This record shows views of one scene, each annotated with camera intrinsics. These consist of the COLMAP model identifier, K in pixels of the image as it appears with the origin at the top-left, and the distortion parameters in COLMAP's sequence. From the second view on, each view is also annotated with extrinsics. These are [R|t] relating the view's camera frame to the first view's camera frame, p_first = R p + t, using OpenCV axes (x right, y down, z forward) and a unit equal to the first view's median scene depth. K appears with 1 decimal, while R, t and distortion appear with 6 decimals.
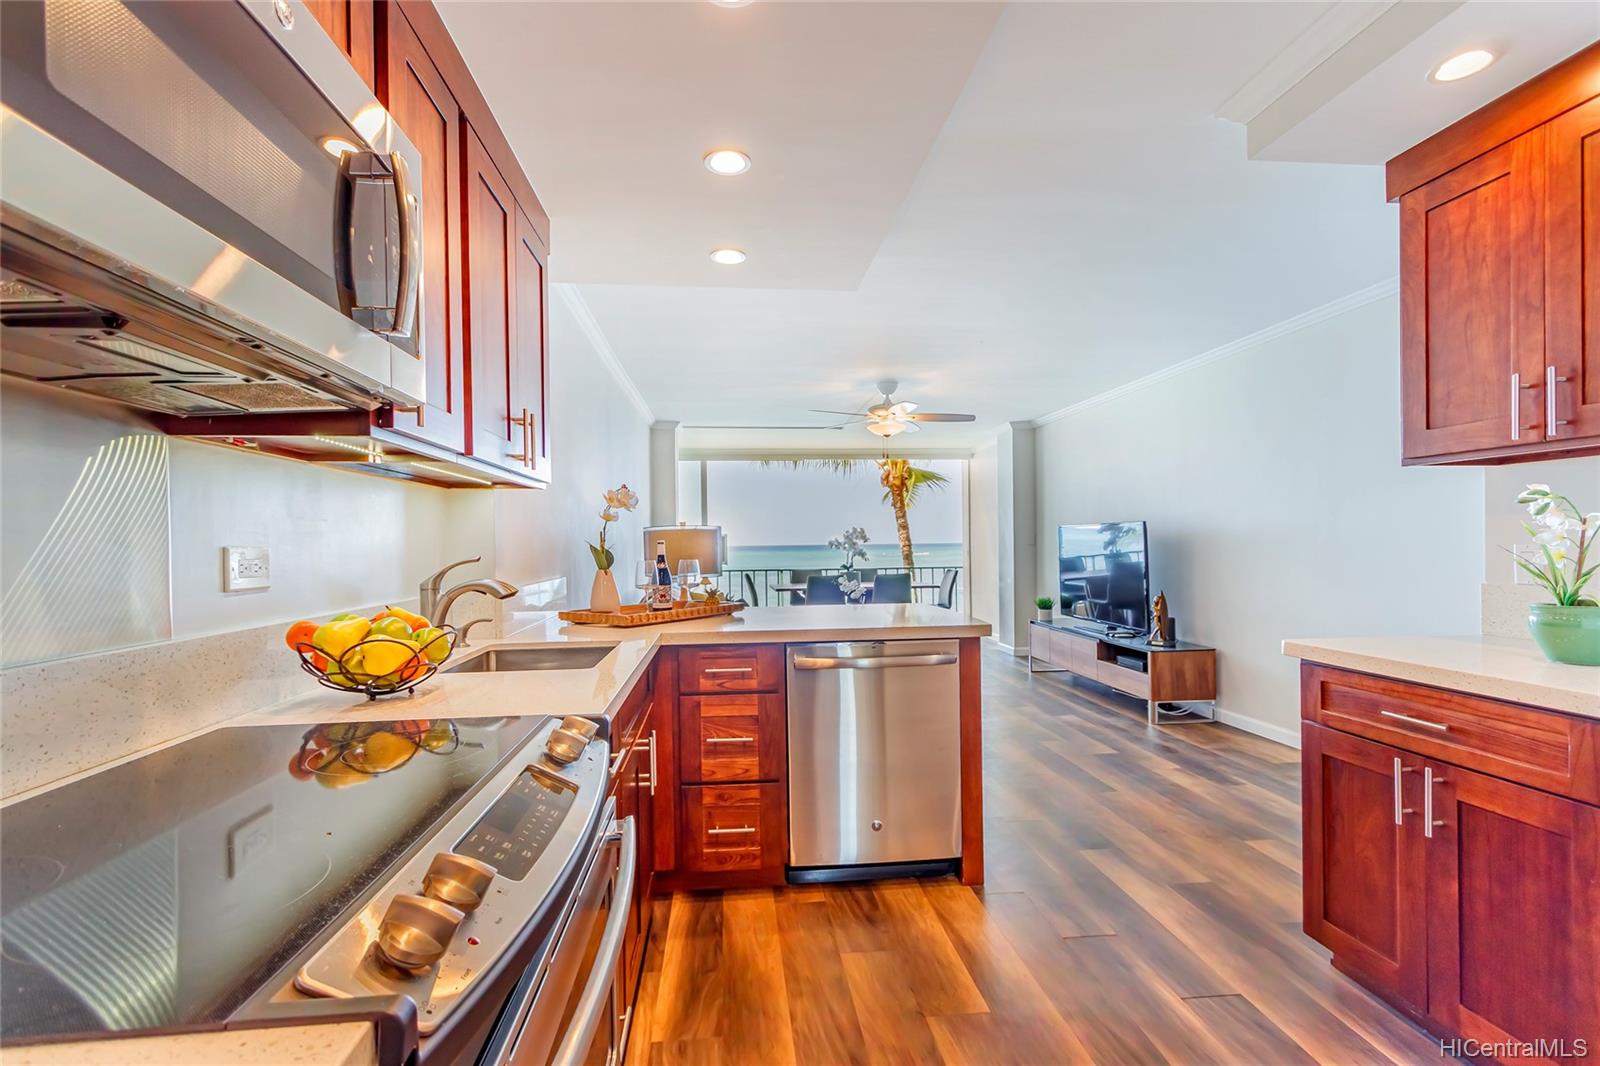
lens RADIAL K [[745.7, 0, 826.2], [0, 745.7, 552.1], [0, 0, 1]] dist [-0.001388, 0.000451]
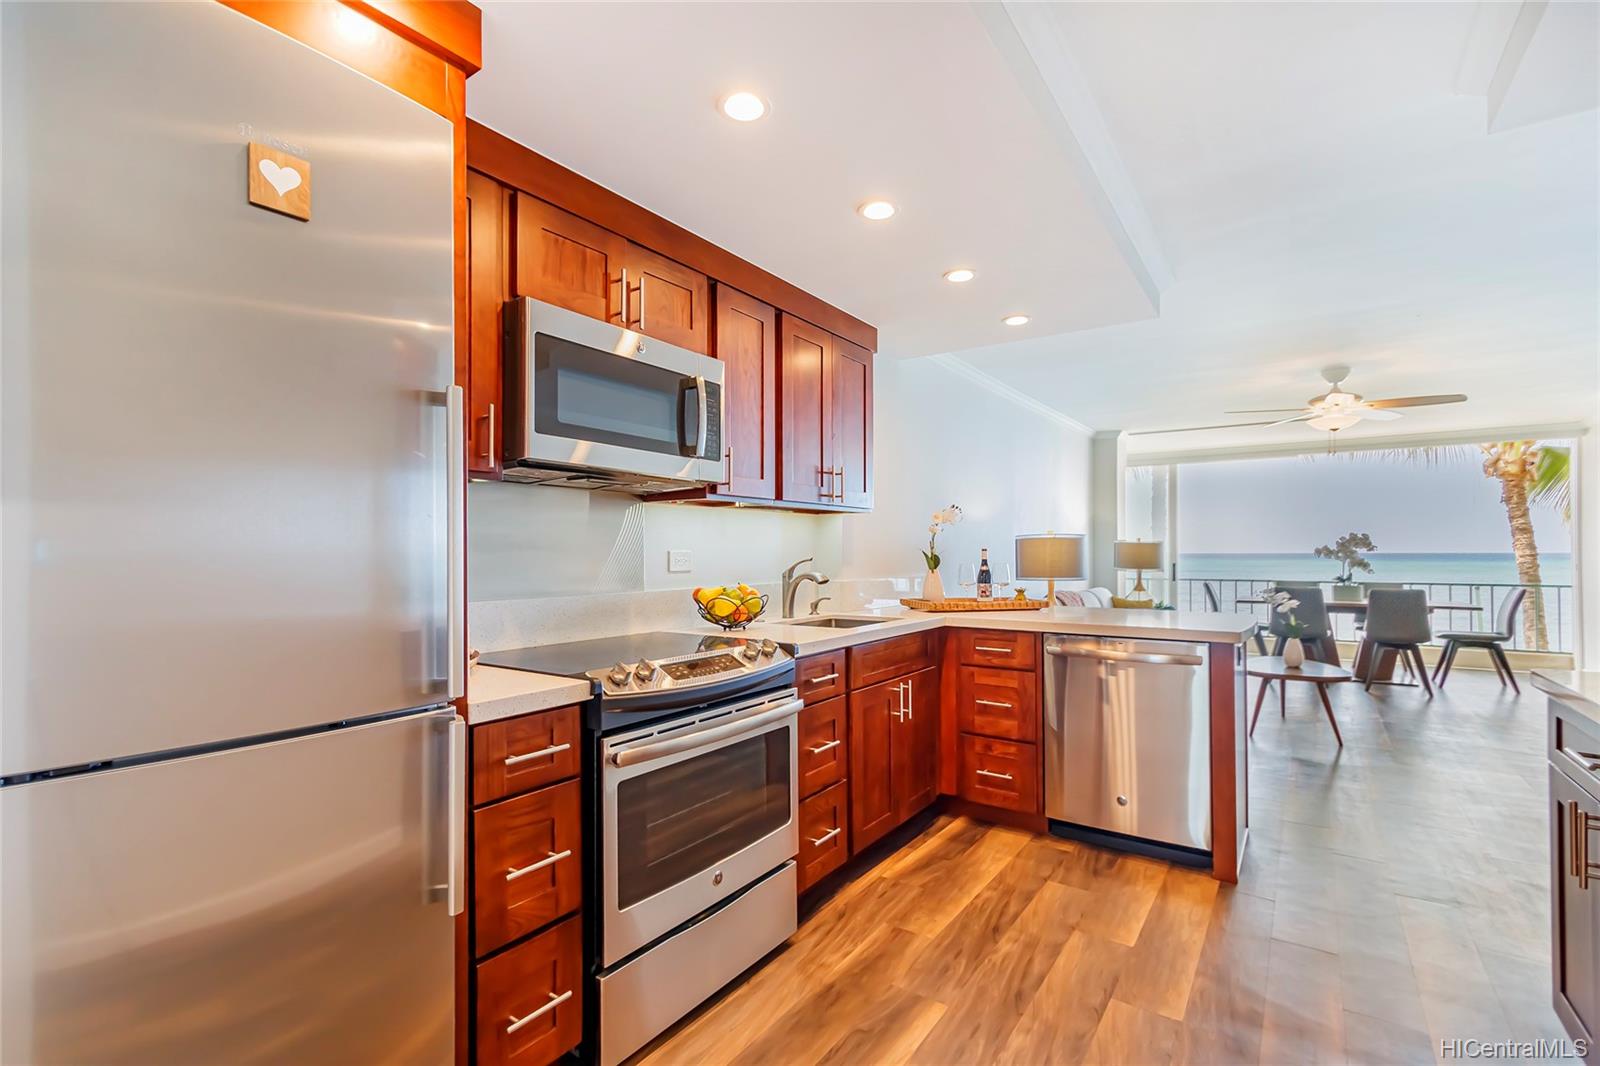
lens RADIAL K [[745.7, 0, 789.1], [0, 745.7, 554.6], [0, 0, 1]] dist [-0.001388, 0.000451]
pose [[0.749031, 0.013973, -0.662387, 0.448668], [-0.015849, 0.999869, 0.003169, -0.004085], [0.662345, 0.008125, 0.749155, -0.198270]]
